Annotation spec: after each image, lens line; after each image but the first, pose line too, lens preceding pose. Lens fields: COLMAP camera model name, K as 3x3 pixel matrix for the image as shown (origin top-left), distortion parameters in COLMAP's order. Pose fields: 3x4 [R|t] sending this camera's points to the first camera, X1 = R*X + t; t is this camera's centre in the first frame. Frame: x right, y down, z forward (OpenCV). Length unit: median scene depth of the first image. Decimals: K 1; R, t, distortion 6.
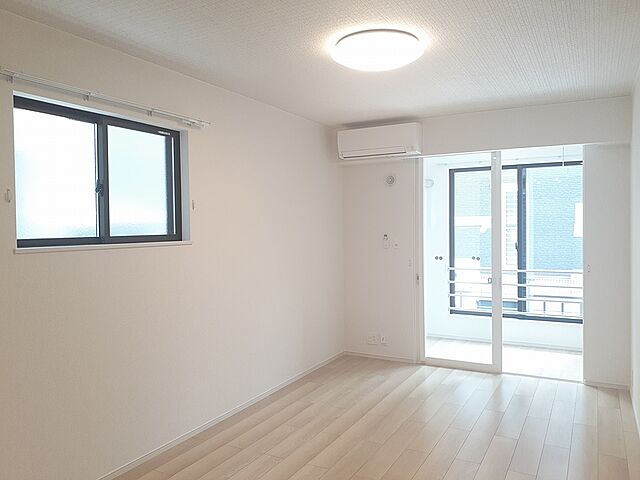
lens RADIAL K [[520.9, 0, 320.0], [0, 520.9, 240.0], [0, 0, 1]] dist [0.039869, 0.000496]
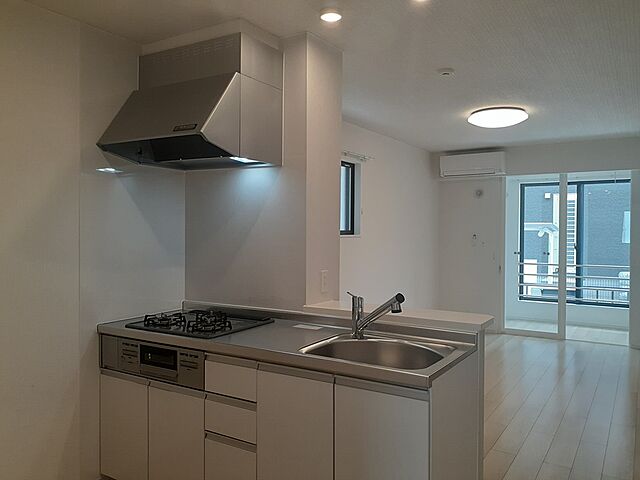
lens RADIAL K [[522.1, 0, 320.0], [0, 522.1, 240.0], [0, 0, 1]] dist [0.024502, 0.001607]
pose [[0.997487, 0.016176, -0.068972, -0.168238], [-0.016514, 0.999854, -0.004340, 0.015067], [0.068892, 0.005469, 0.997609, -0.336711]]
